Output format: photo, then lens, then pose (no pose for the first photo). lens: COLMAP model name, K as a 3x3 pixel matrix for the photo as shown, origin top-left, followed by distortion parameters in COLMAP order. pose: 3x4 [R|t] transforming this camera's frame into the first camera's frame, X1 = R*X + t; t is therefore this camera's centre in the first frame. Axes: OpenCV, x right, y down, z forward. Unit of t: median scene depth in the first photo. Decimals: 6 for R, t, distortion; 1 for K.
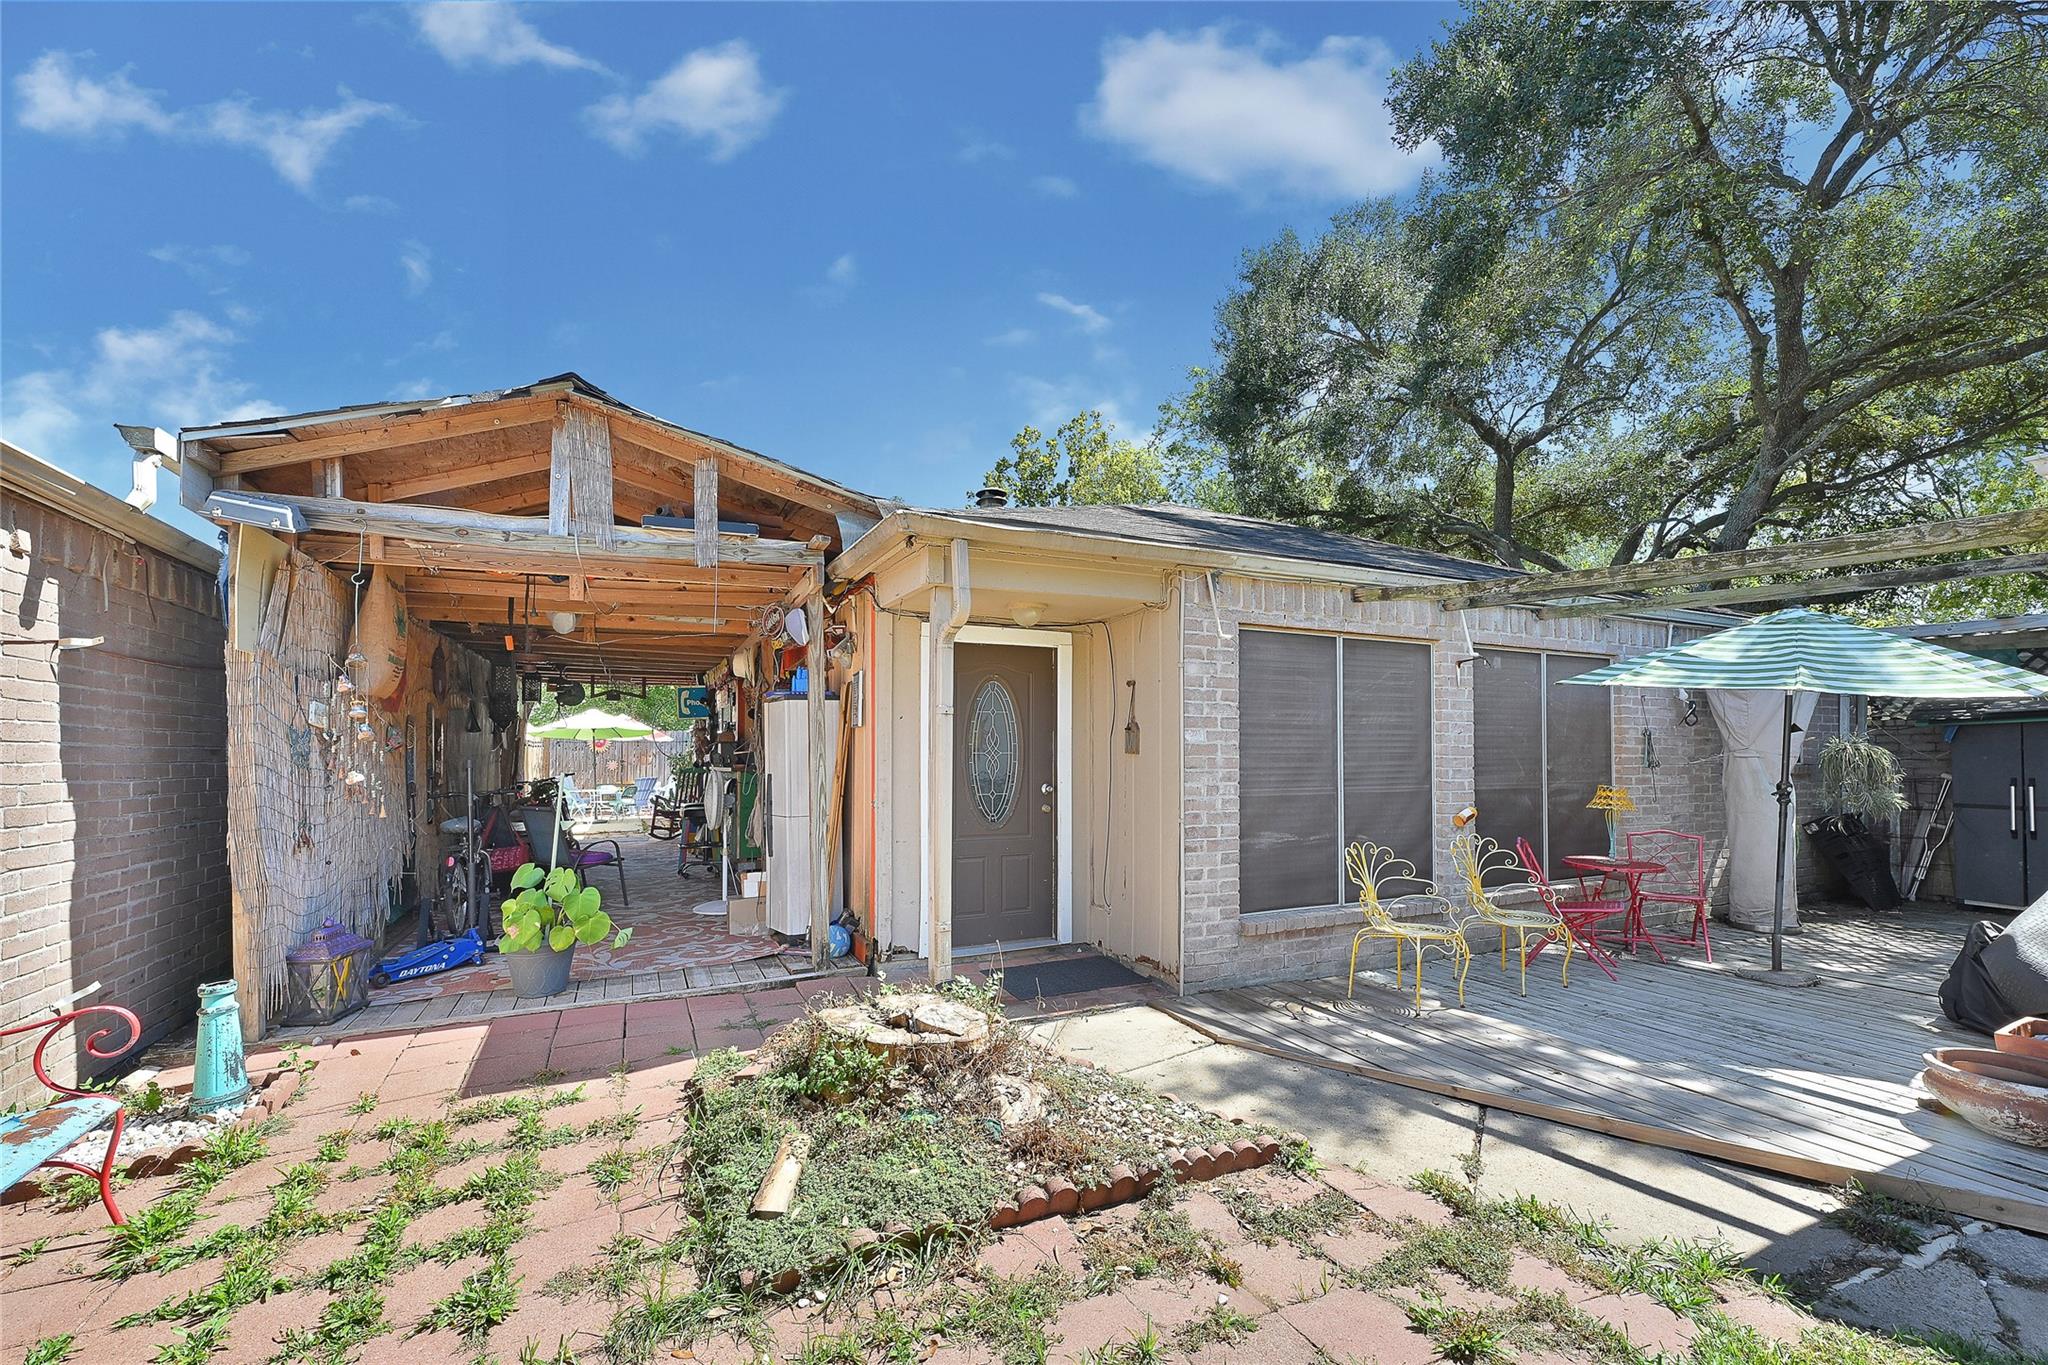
lens RADIAL K [[840.9, 0, 1021.2], [0, 840.9, 753.6], [0, 0, 1]] dist [0.000124, 0.000236]
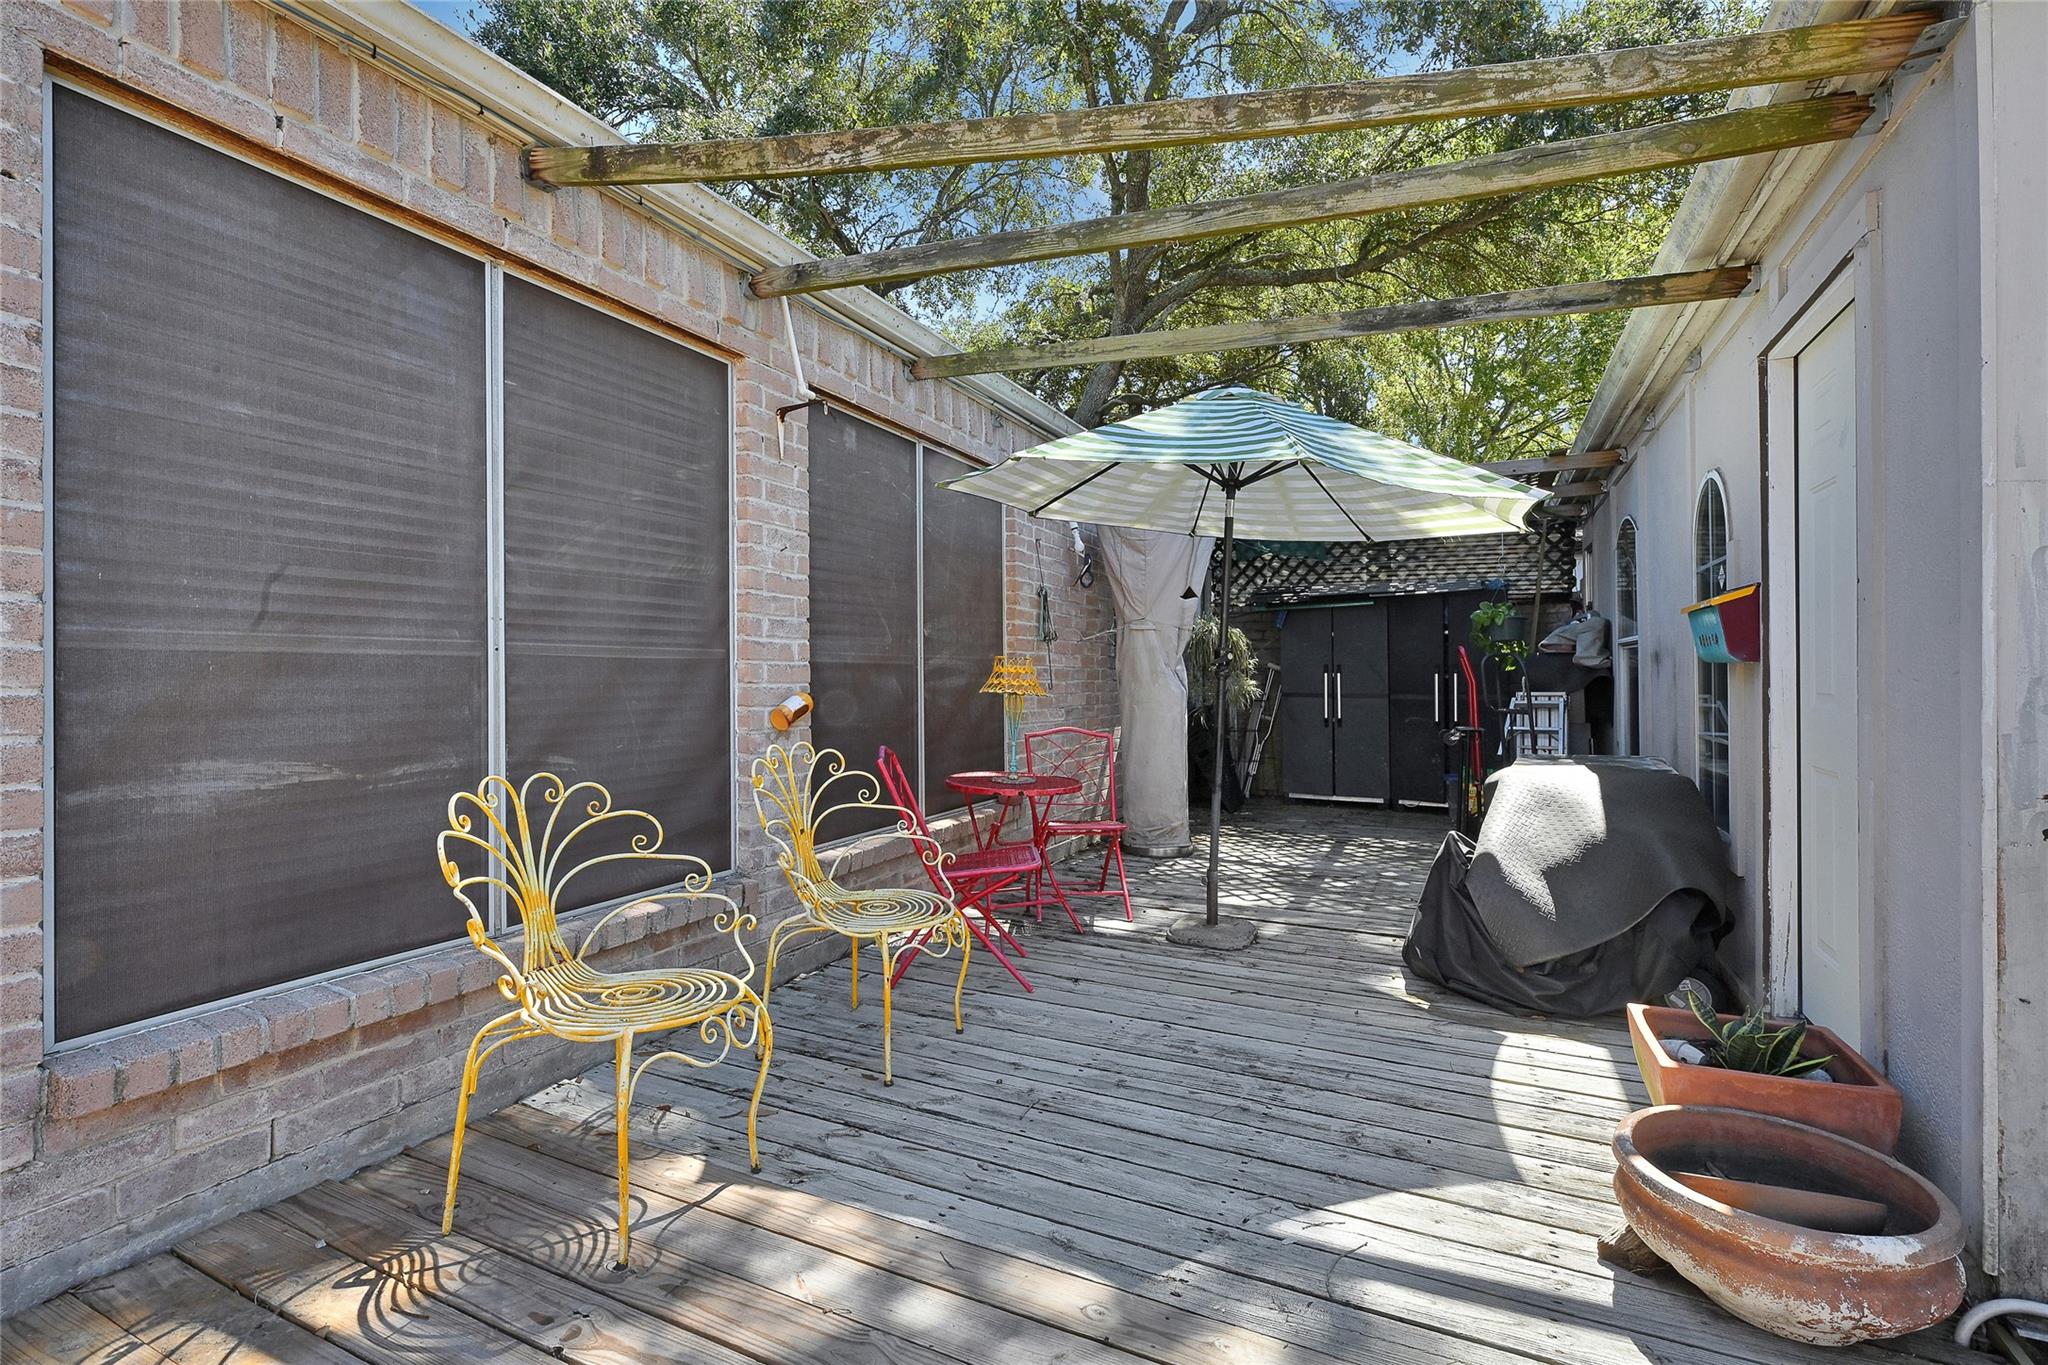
lens RADIAL K [[943.3, 0, 1013.0], [0, 943.3, 673.4], [0, 0, 1]] dist [-0.001545, -0.000302]
pose [[0.786414, 0.002816, 0.617693, 0.277363], [-0.003114, 0.999995, -0.000595, 0.051804], [-0.617692, -0.001456, 0.786419, 0.461421]]
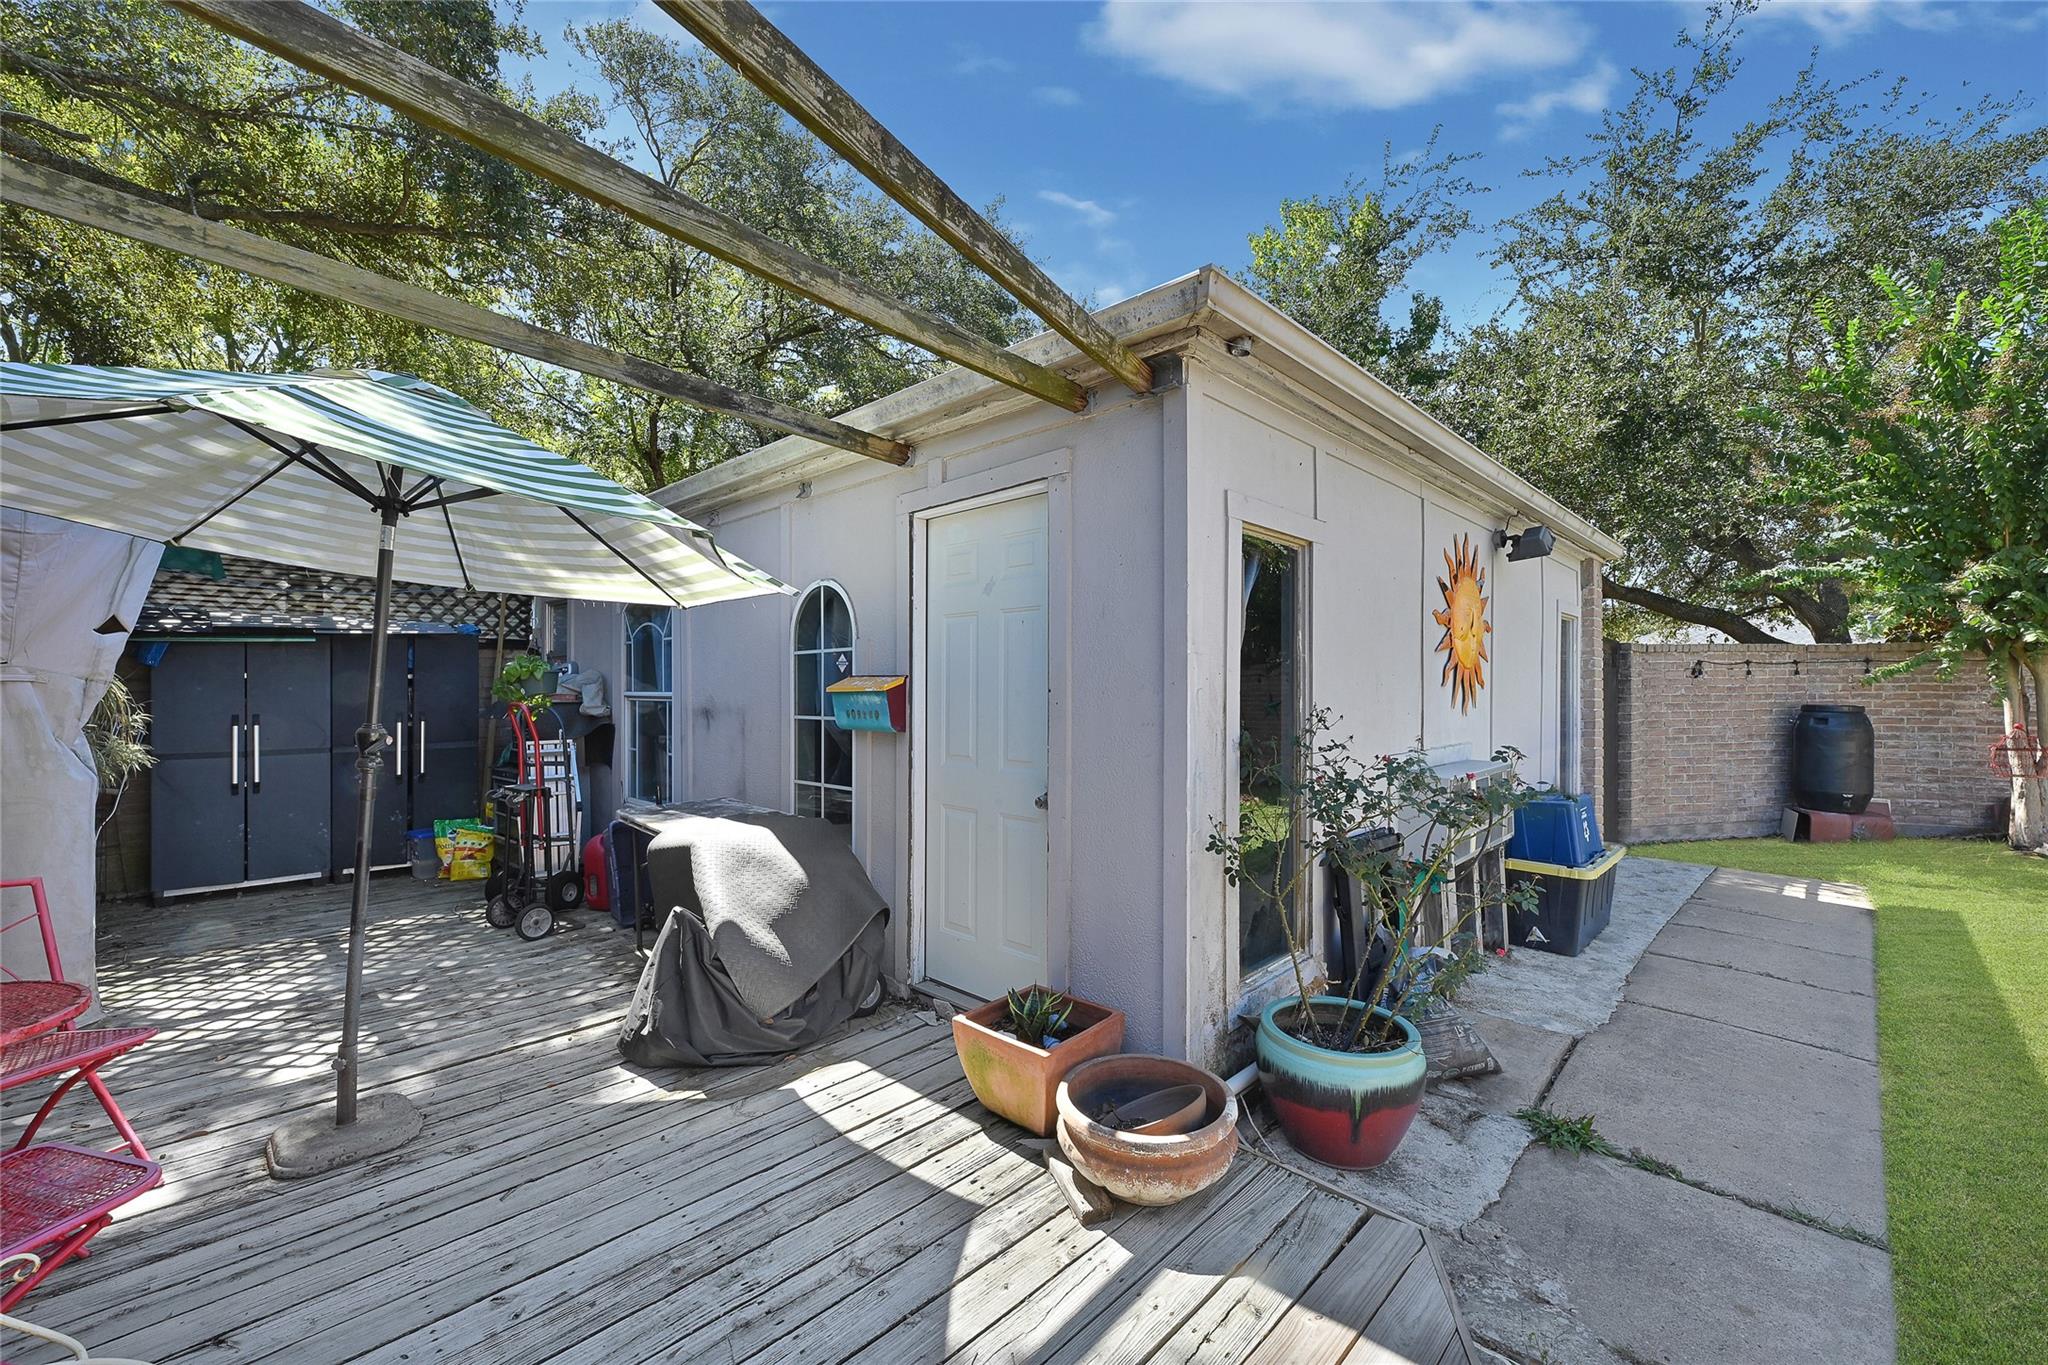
lens RADIAL K [[821.7, 0, 1041.5], [0, 821.7, 681.8], [0, 0, 1]] dist [-0.000011, 0.000066]
pose [[-0.345356, 0.012767, 0.938385, 0.295766], [0.004692, 0.999918, -0.011878, 0.014624], [-0.938460, 0.000301, -0.345388, 0.726421]]
